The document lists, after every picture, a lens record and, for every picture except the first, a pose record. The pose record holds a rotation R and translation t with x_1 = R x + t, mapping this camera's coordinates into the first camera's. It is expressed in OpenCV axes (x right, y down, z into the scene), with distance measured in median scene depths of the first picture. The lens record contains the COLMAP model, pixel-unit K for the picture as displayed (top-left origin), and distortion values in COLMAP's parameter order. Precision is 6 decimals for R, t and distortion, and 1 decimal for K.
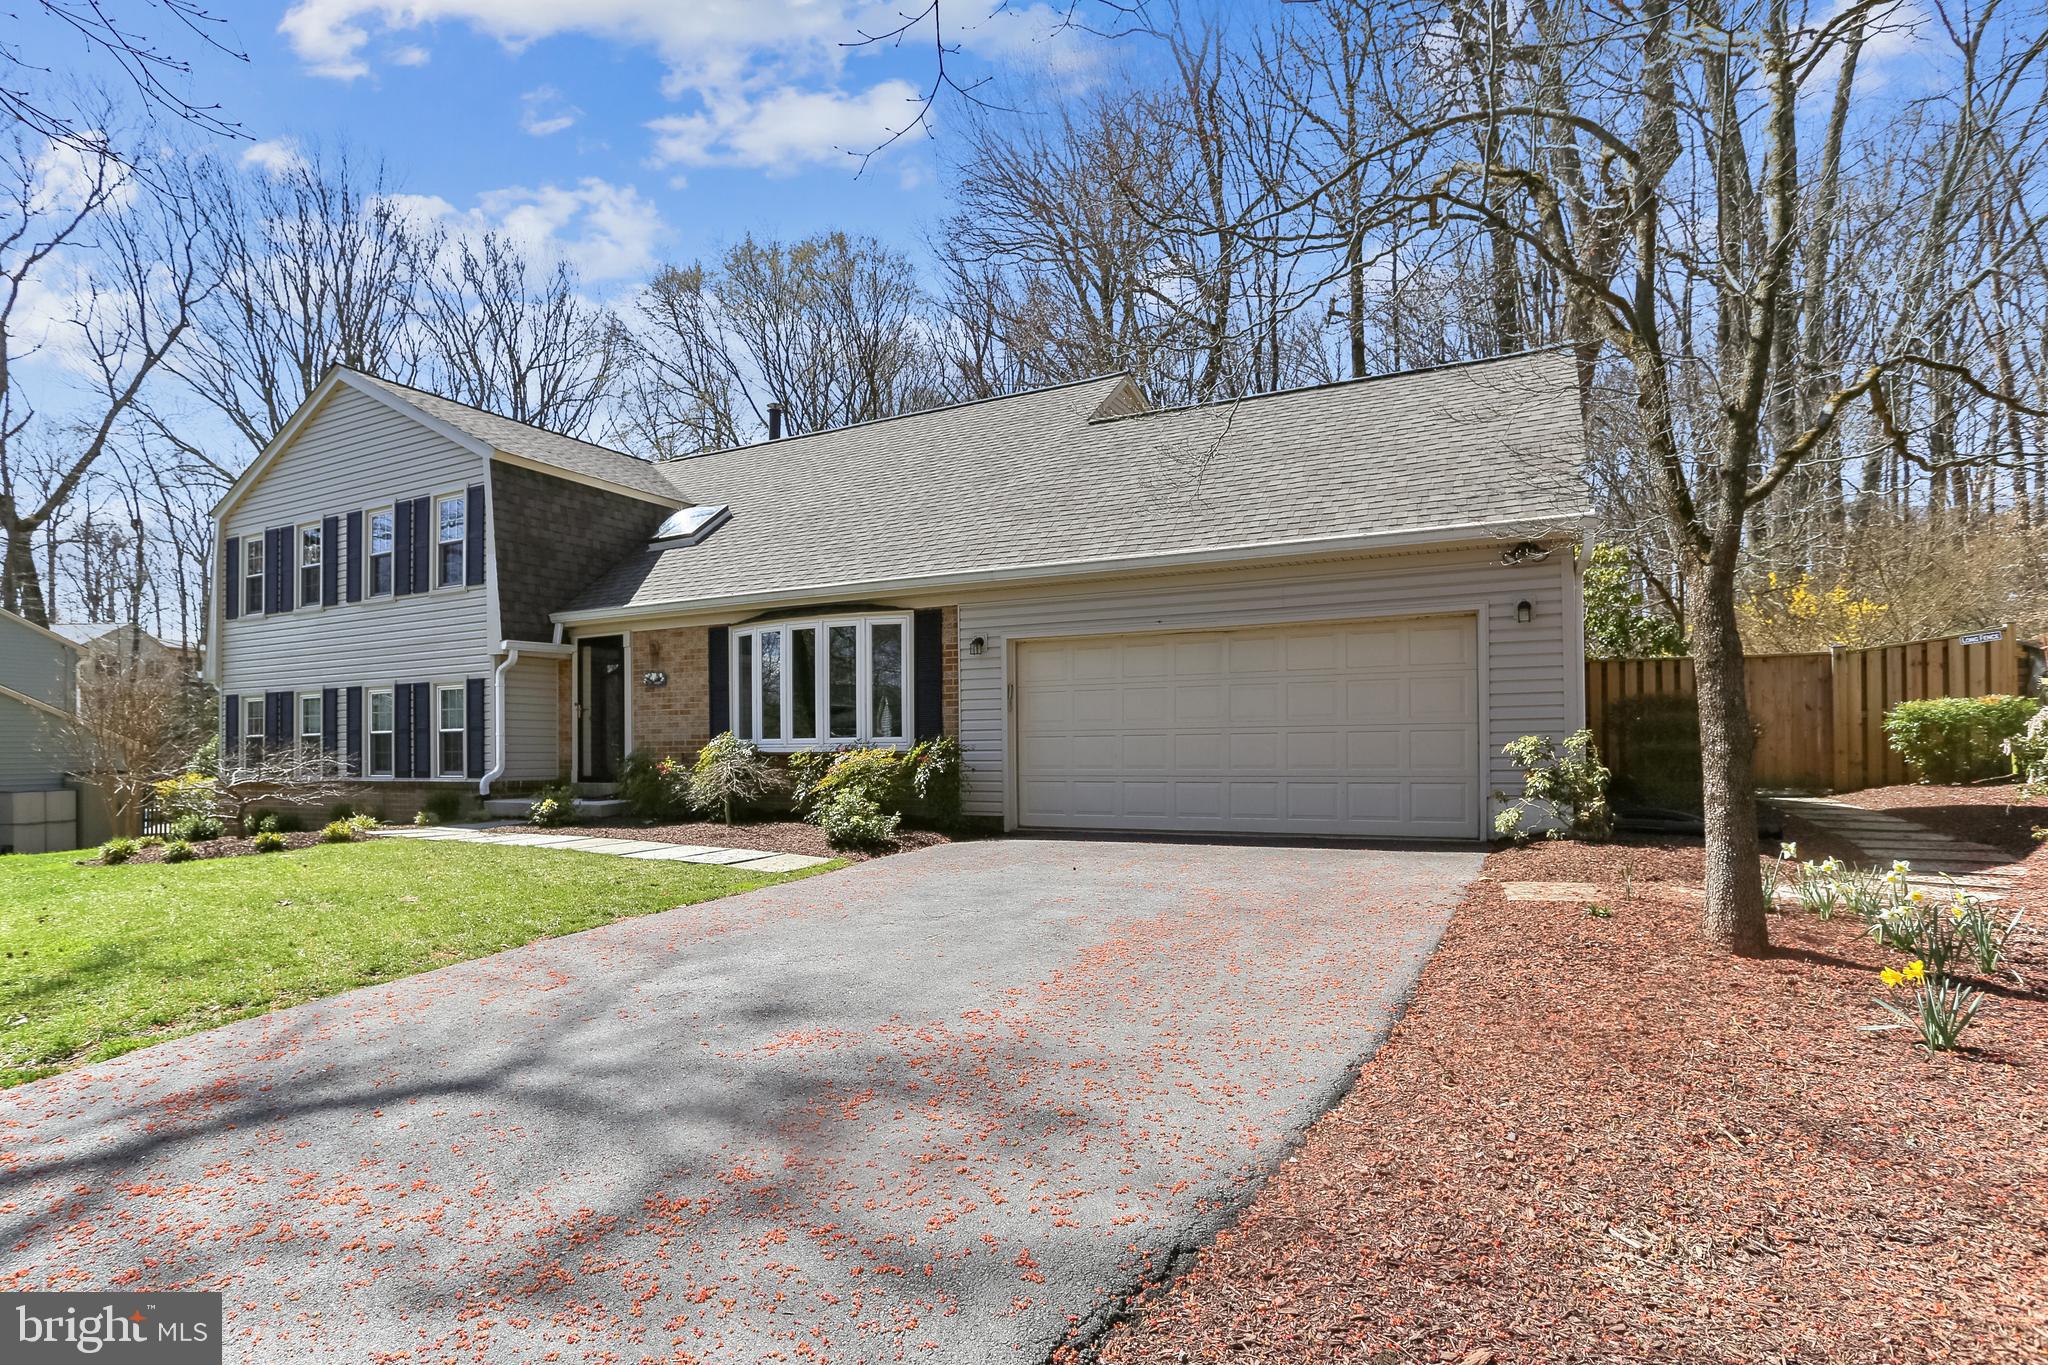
lens RADIAL K [[988.6, 0, 1026.0], [0, 988.6, 692.2], [0, 0, 1]] dist [-0.018738, 0.000718]
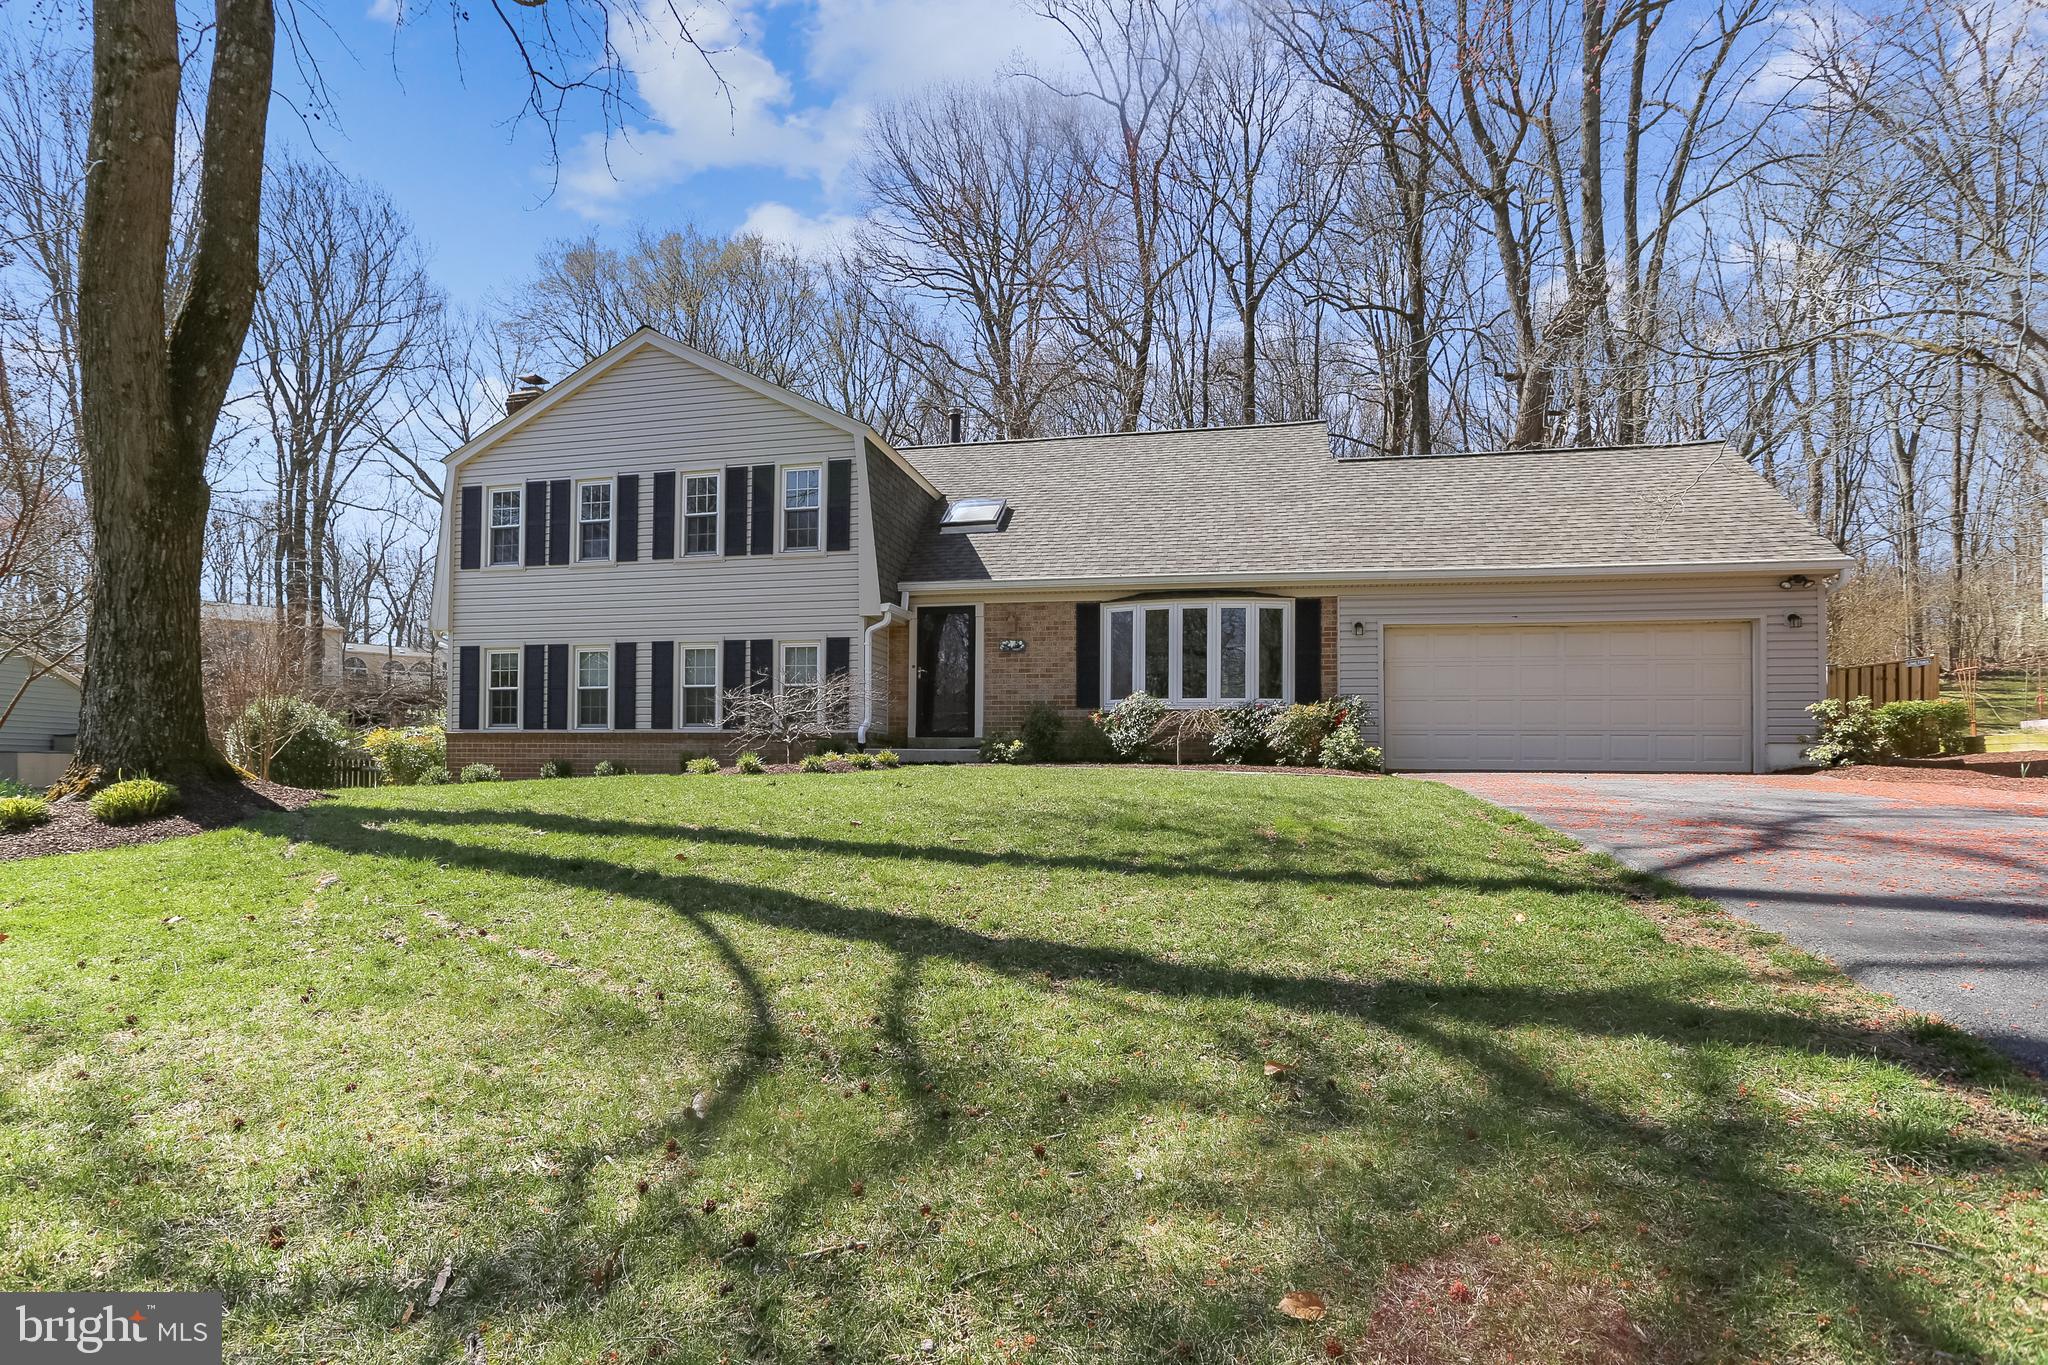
lens RADIAL K [[988.6, 0, 1021.9], [0, 988.6, 687.1], [0, 0, 1]] dist [-0.018738, 0.000718]
pose [[0.971257, 0.041354, 0.234415, -0.662819], [-0.035909, 0.998978, -0.027452, 0.068309], [-0.235310, 0.018246, 0.971749, -0.114291]]
